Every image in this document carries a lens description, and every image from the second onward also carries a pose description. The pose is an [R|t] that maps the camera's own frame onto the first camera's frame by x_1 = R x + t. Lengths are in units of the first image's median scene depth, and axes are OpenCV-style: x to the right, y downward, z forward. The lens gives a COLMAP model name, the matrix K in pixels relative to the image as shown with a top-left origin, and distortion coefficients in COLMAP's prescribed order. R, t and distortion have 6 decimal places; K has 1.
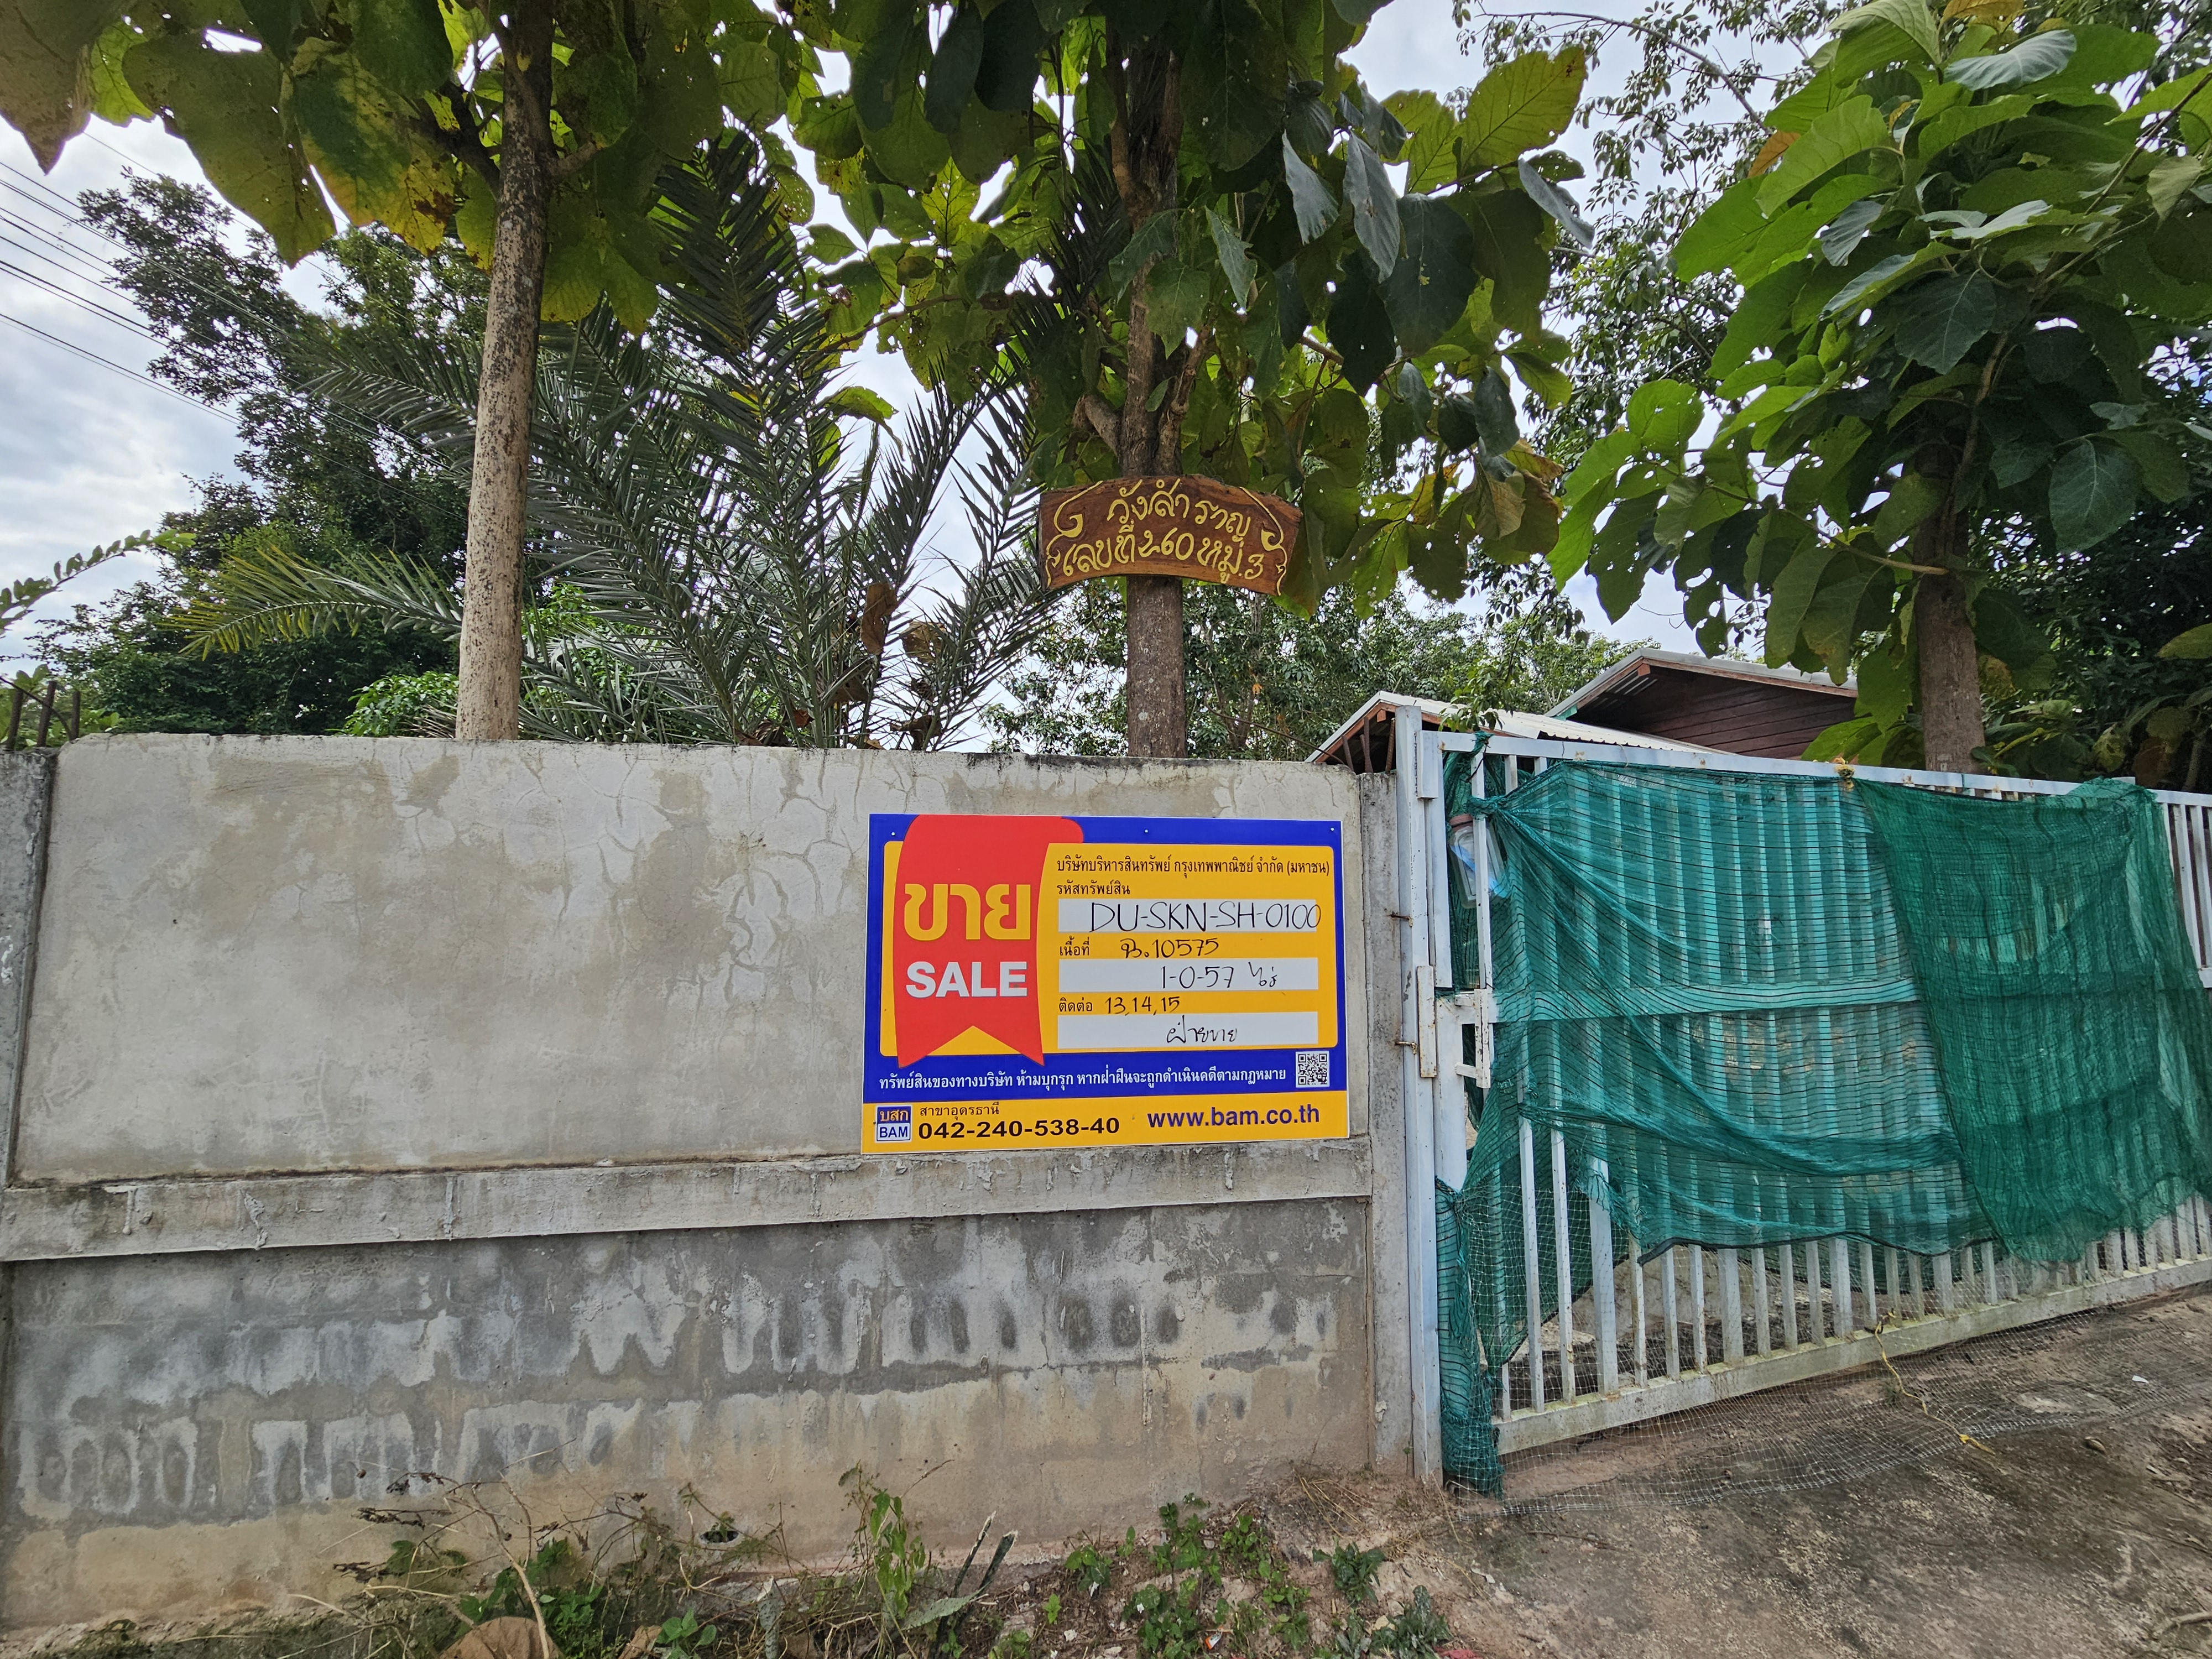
lens RADIAL K [[882.2, 0, 1102.3], [0, 882.2, 843.2], [0, 0, 1]] dist [-0.001091, 0.000297]
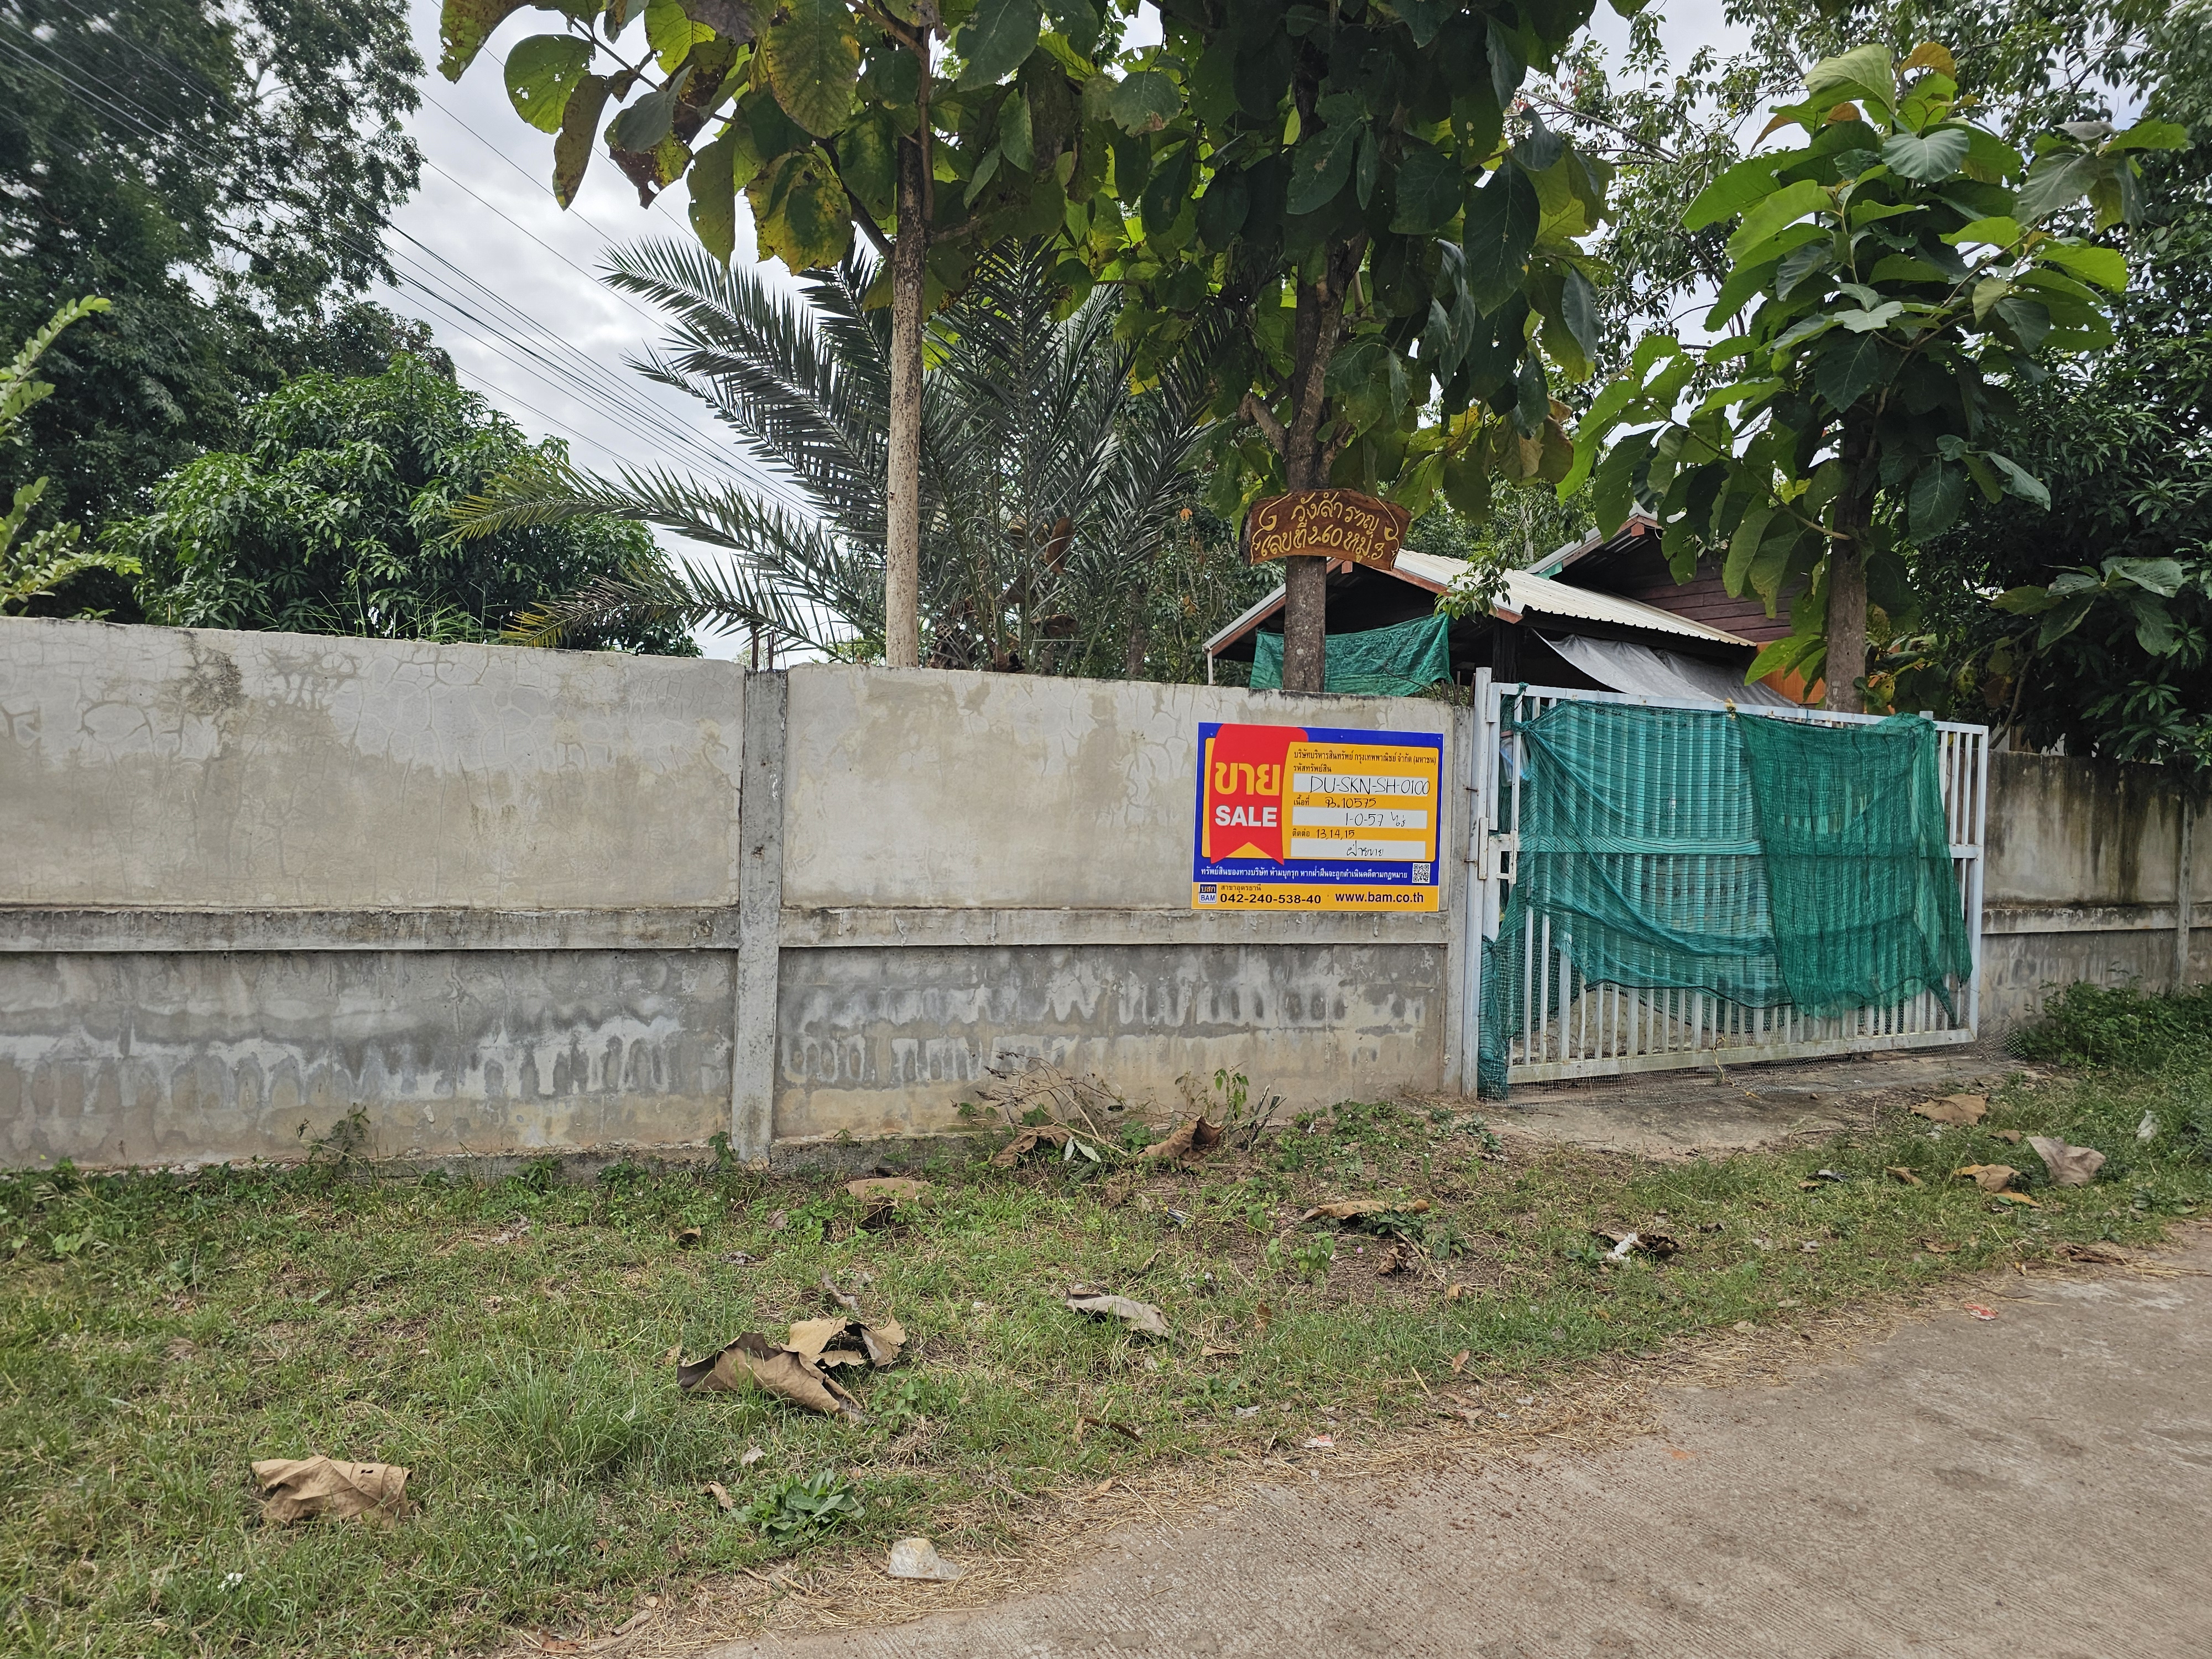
lens RADIAL K [[1512.0, 0, 1045.4], [0, 1512.0, 819.5], [0, 0, 1]] dist [0.157229, -0.242512]
pose [[0.981881, 0.028566, 0.187333, -1.092899], [-0.046264, 0.994795, 0.090791, -0.097103], [-0.183764, -0.097812, 0.978092, -1.874118]]
